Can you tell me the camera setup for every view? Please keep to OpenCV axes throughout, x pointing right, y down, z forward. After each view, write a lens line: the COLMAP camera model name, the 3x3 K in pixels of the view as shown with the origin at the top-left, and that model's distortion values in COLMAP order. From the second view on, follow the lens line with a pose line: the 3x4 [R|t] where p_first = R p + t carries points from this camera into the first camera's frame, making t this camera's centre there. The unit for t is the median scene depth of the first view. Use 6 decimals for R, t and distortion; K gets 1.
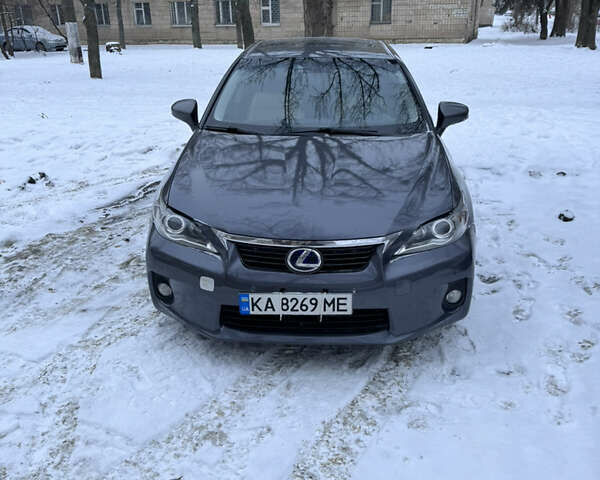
lens RADIAL K [[559.9, 0, 300.0], [0, 559.9, 240.0], [0, 0, 1]] dist [0.152059, -0.290957]
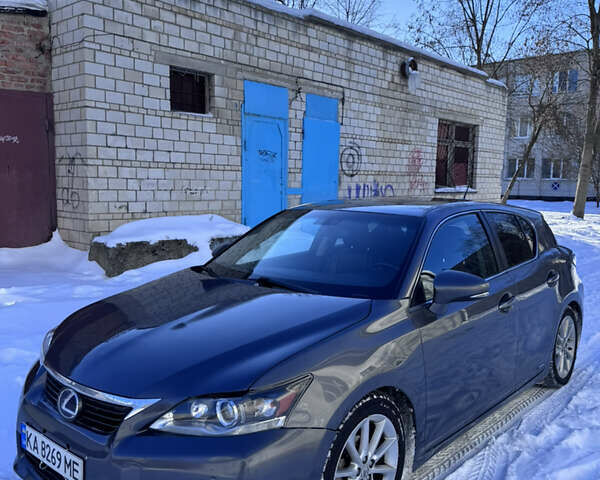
lens RADIAL K [[559.9, 0, 300.0], [0, 559.9, 240.0], [0, 0, 1]] dist [0.152059, -0.290957]
pose [[0.796502, 0.081648, -0.599098, 0.802683], [-0.256260, 0.943033, -0.212176, -0.108562], [0.547645, 0.322524, 0.772051, 0.424818]]
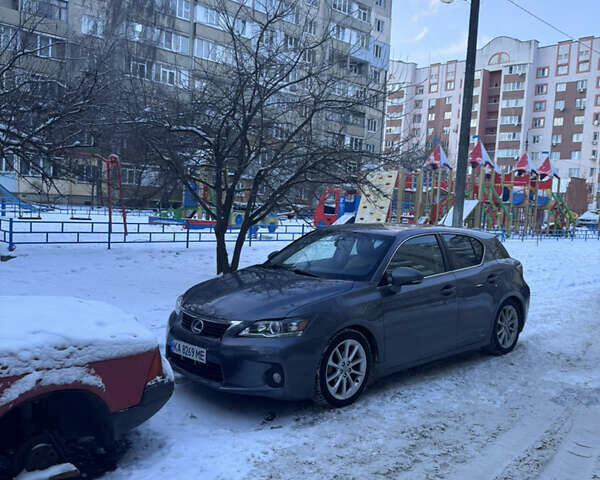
lens RADIAL K [[559.9, 0, 300.0], [0, 559.9, 240.0], [0, 0, 1]] dist [0.152059, -0.290957]
pose [[0.734657, 0.072461, -0.674558, 1.419569], [-0.289942, 0.932441, -0.215611, 0.071249], [0.613362, 0.353982, 0.706033, -0.155497]]
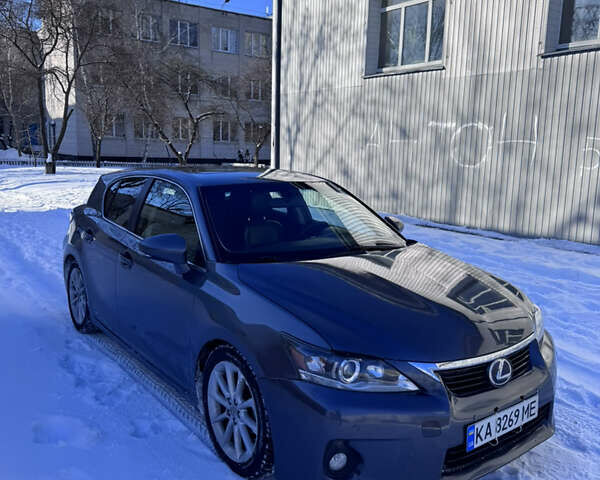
lens RADIAL K [[559.9, 0, 300.0], [0, 559.9, 240.0], [0, 0, 1]] dist [0.152059, -0.290957]
pose [[0.765562, -0.079989, 0.638370, -0.856891], [0.224647, 0.963021, -0.148739, -0.113622], [-0.602866, 0.257277, 0.755222, 0.406427]]
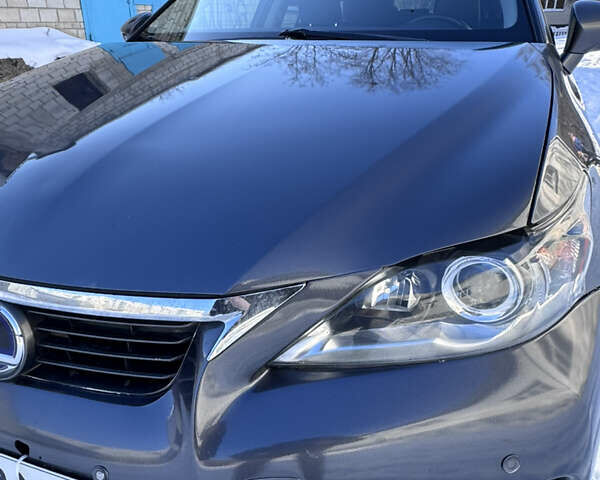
lens RADIAL K [[514.3, 0, 300.0], [0, 514.3, 240.0], [0, 0, 1]] dist [-0.004538, -0.001078]
pose [[0.950908, 0.119701, -0.285385, 0.253982], [-0.118818, 0.992705, 0.020472, -0.045482], [0.285754, 0.014441, 0.958194, 0.764809]]
